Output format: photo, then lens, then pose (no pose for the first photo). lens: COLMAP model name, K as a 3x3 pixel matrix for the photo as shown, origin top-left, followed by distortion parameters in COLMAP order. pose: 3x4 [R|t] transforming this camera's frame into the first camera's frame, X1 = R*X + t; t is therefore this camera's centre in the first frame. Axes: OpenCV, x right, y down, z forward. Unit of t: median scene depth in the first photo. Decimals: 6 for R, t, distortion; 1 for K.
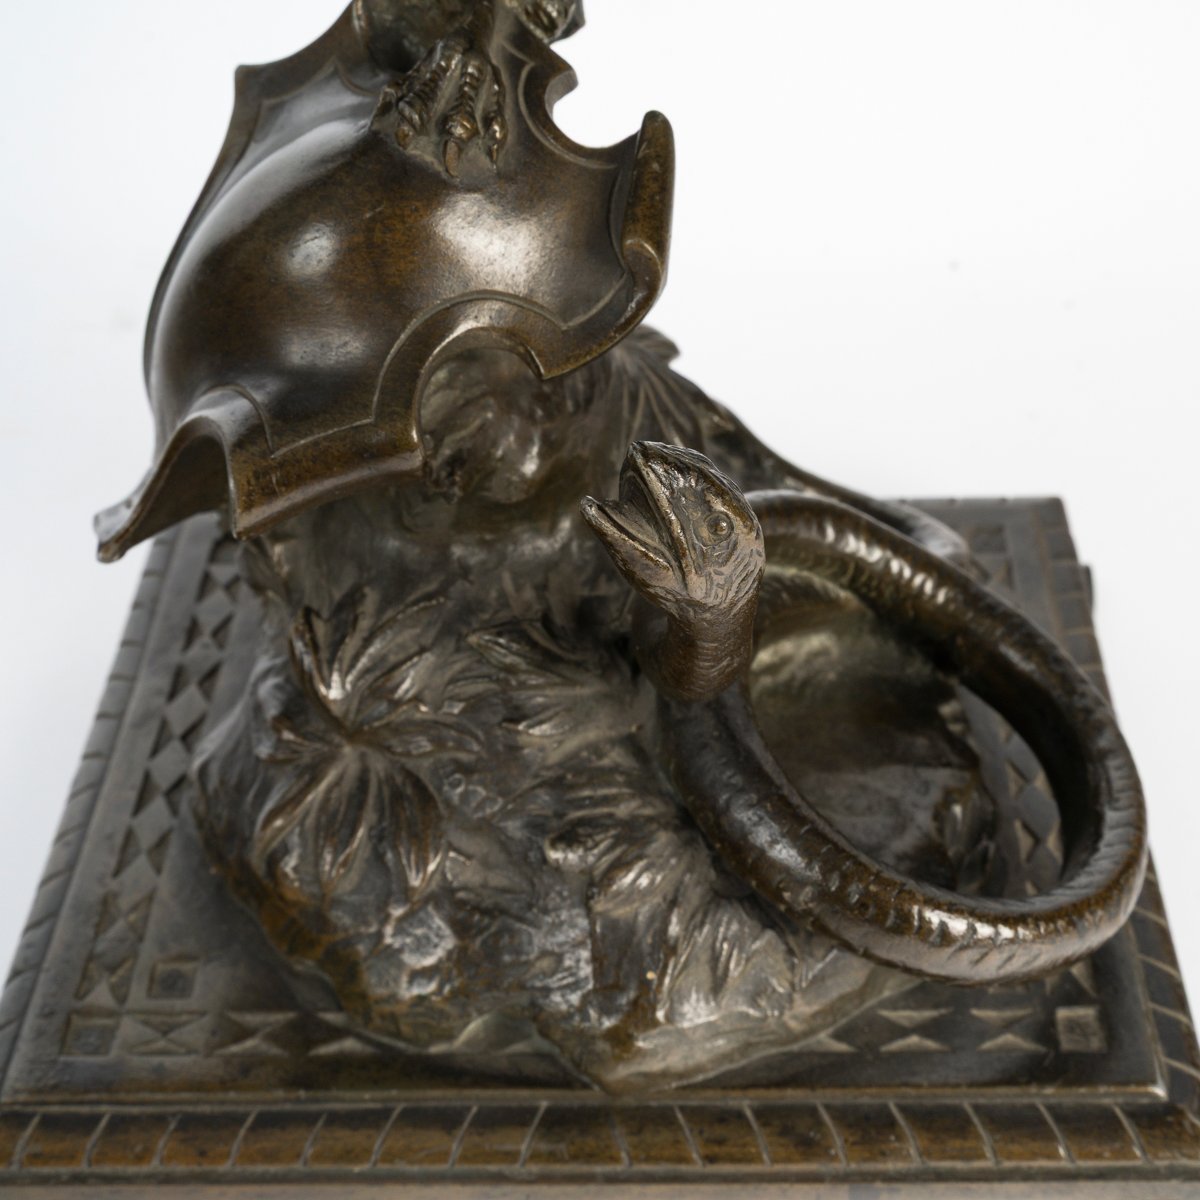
lens RADIAL K [[1881.5, 0, 653.6], [0, 1881.5, 600.4], [0, 0, 1]] dist [-0.008099, -0.044809]
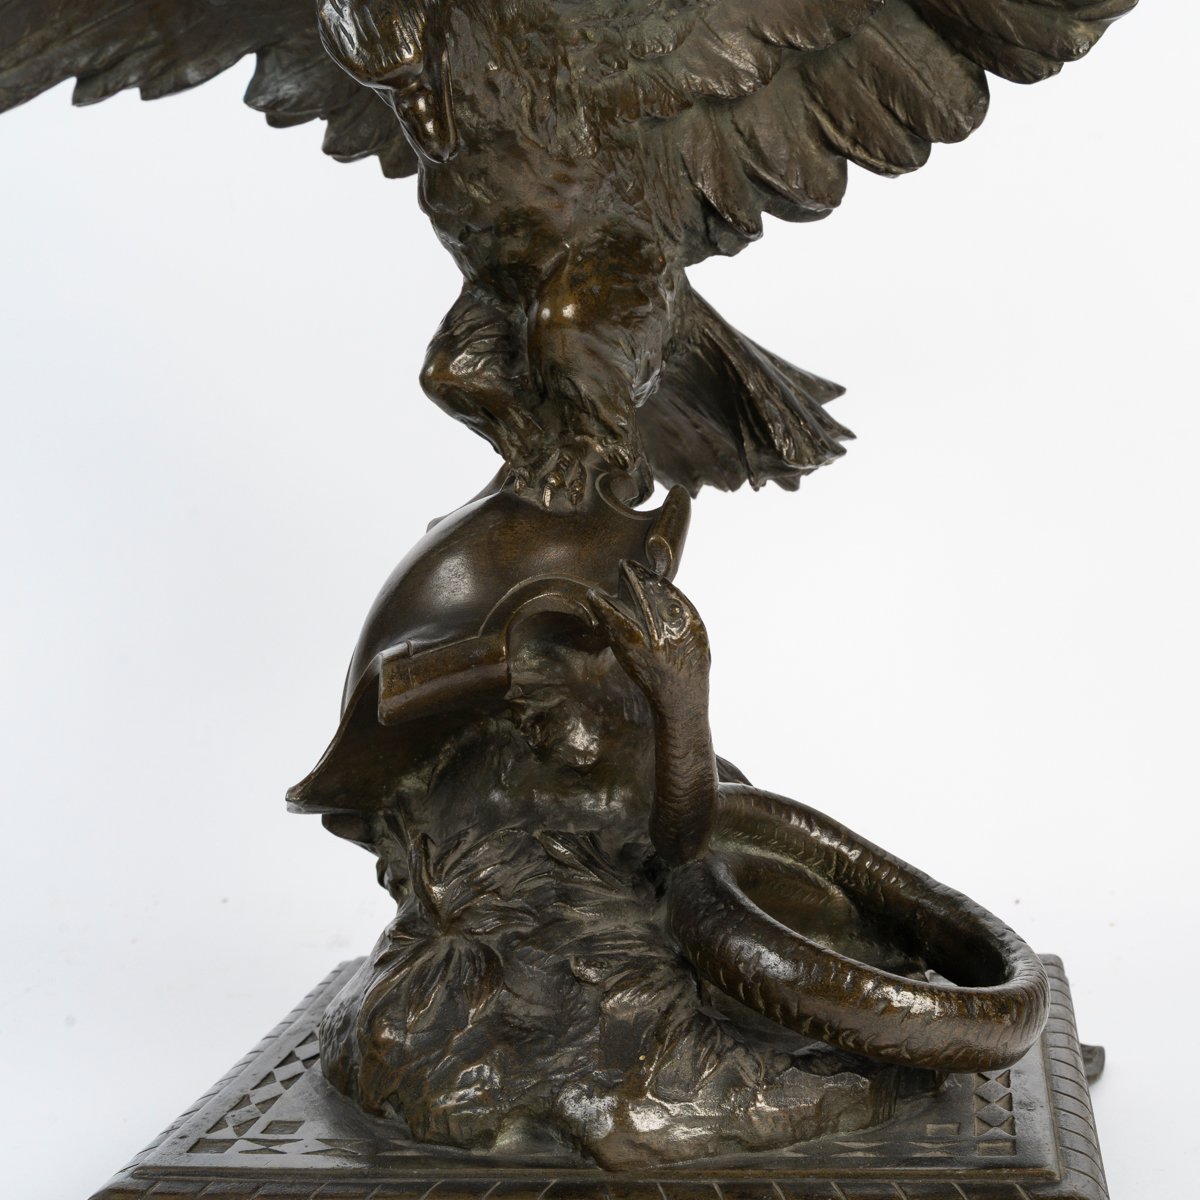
lens RADIAL K [[1914.9, 0, 703.3], [0, 1914.9, 604.2], [0, 0, 1]] dist [-0.020211, -0.000754]
pose [[0.992849, -0.006199, -0.119217, 0.191293], [-0.062851, 0.821893, -0.566164, 0.659567], [0.101493, 0.569609, 0.815626, -0.232040]]
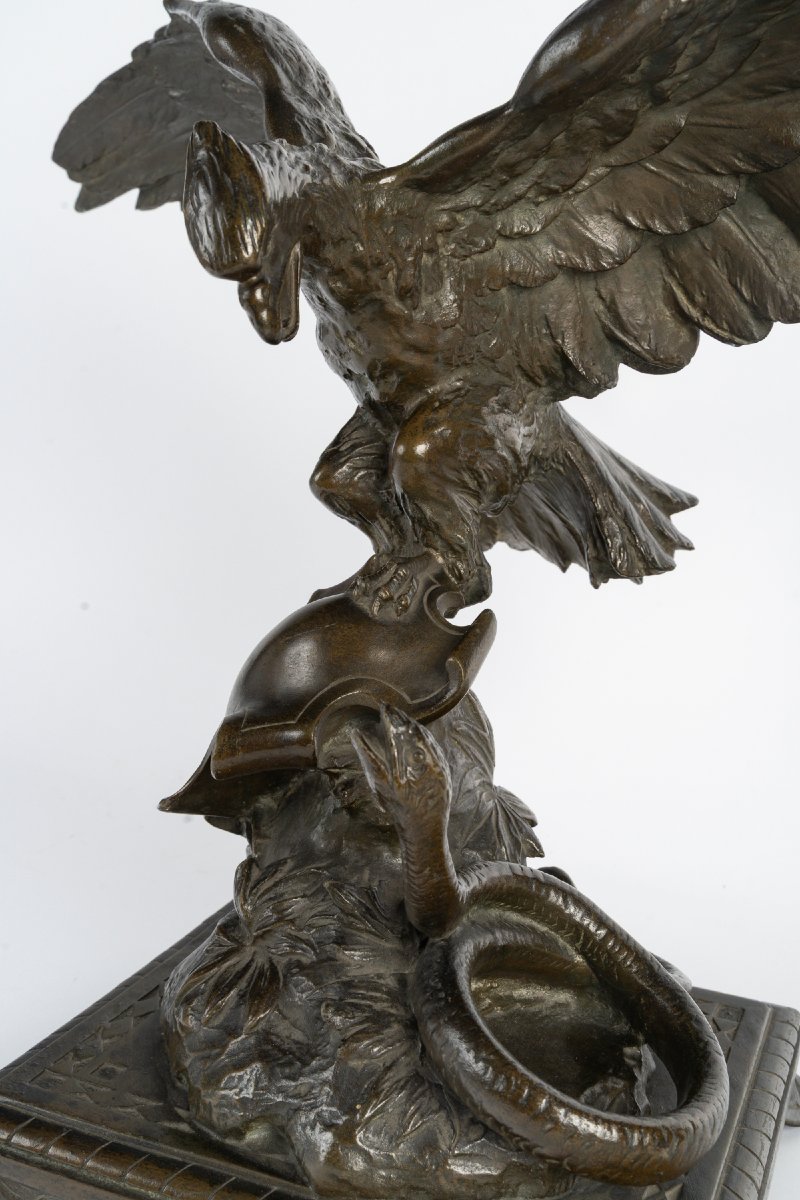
lens RADIAL K [[1325.4, 0, 400.0], [0, 1325.4, 600.0], [0, 0, 1]] dist [-0.014121, -0.010087]
pose [[0.926030, 0.139701, -0.350645, 0.341748], [-0.297764, 0.841283, -0.451197, 0.318243], [0.231959, 0.522232, 0.820652, -0.099593]]
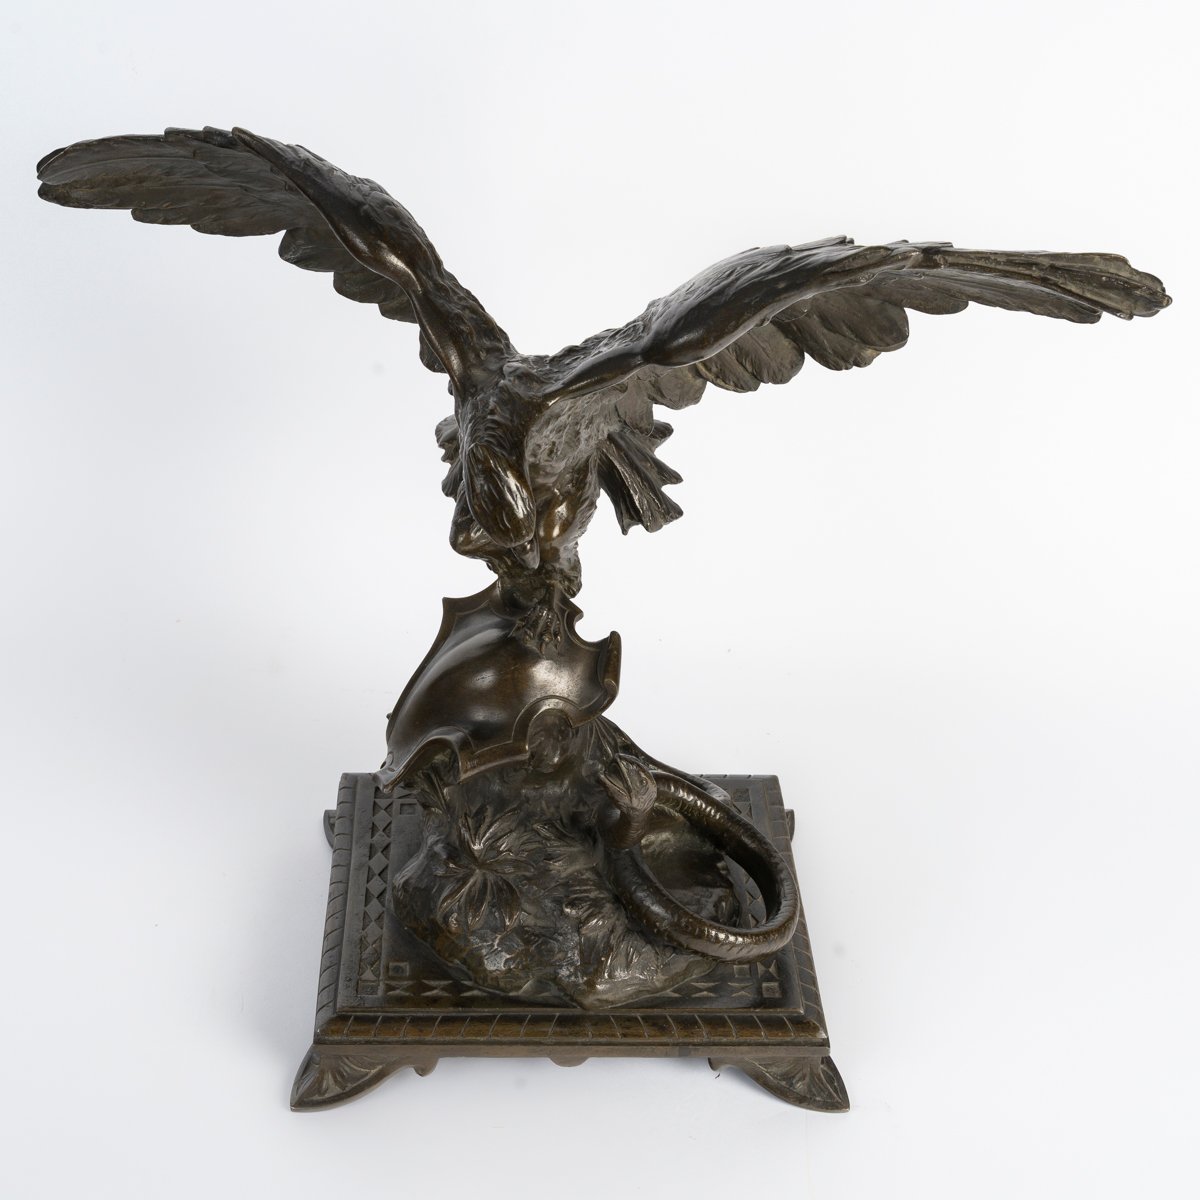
lens RADIAL K [[2007.5, 0, 536.5], [0, 2007.5, 599.2], [0, 0, 1]] dist [-0.027922, -0.010623]
pose [[0.998296, 0.027959, 0.051218, -0.237088], [-0.020541, 0.989936, -0.140015, 0.095286], [-0.054617, 0.138724, 0.988824, -1.702131]]
